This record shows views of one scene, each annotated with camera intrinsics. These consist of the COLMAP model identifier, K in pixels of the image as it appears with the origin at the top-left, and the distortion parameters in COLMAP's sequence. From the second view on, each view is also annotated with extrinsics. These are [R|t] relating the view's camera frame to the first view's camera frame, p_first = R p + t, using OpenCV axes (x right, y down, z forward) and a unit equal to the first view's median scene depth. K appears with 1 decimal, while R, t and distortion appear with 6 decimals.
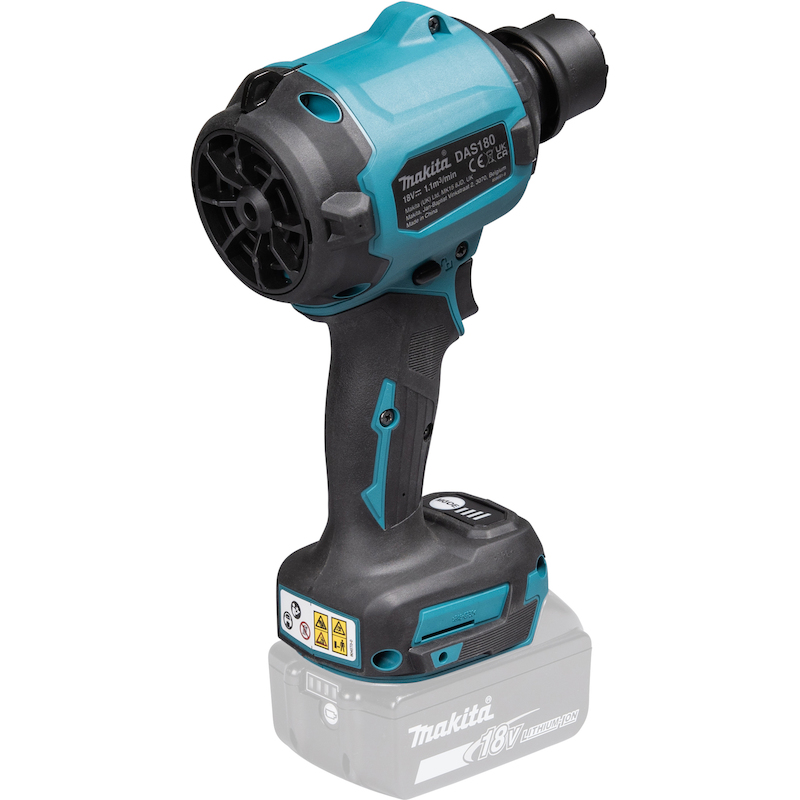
lens RADIAL K [[4343.5, 0, 401.3], [0, 4343.5, 398.4], [0, 0, 1]] dist [0.529269, 0.000000]
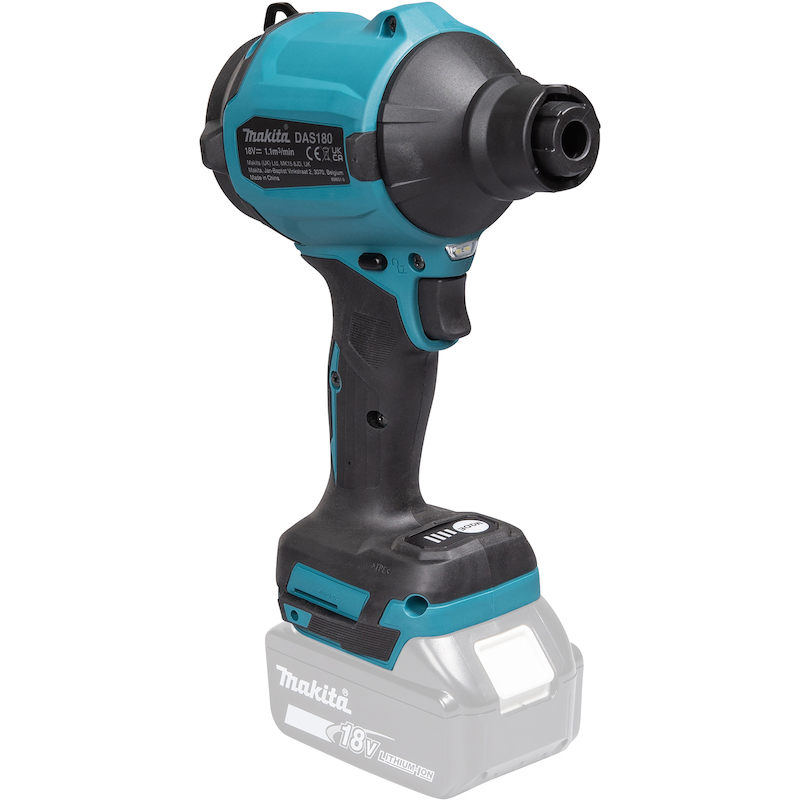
lens RADIAL K [[4343.5, 0, 399.3], [0, 4343.5, 397.0], [0, 0, 1]] dist [0.529269, 0.000000]
pose [[0.045566, 0.344742, -0.937591, 0.983286], [-0.316059, 0.895327, 0.313842, -0.326004], [0.947645, 0.282034, 0.149755, 0.878742]]
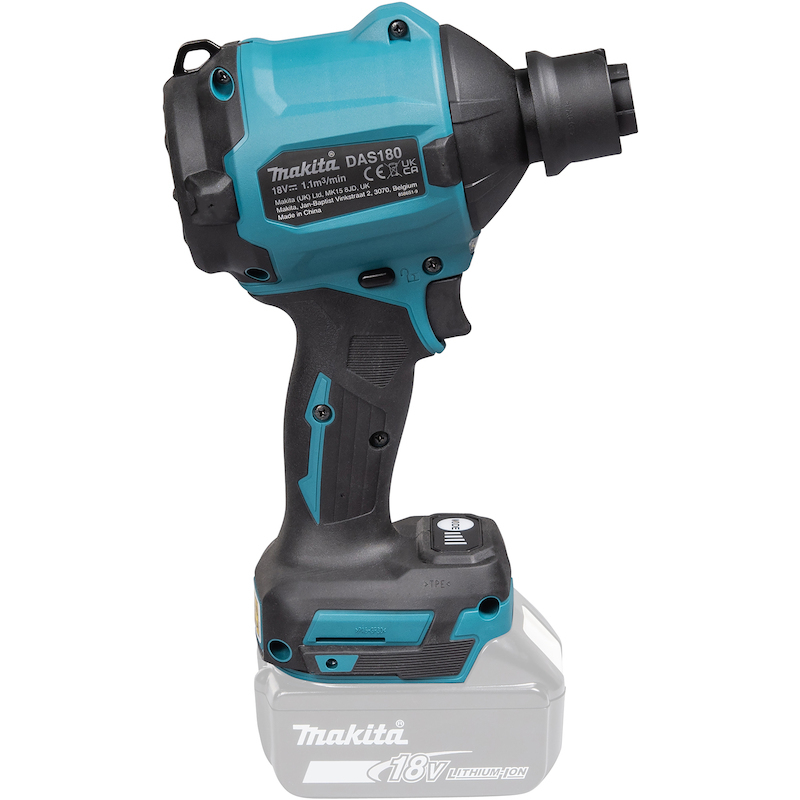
lens RADIAL K [[4343.5, 0, 399.1], [0, 4343.5, 402.4], [0, 0, 1]] dist [0.529269, 0.000000]
pose [[0.752350, 0.221571, -0.620384, 0.638414], [-0.218564, 0.972353, 0.082222, -0.085135], [0.621450, 0.073733, 0.779977, 0.240769]]
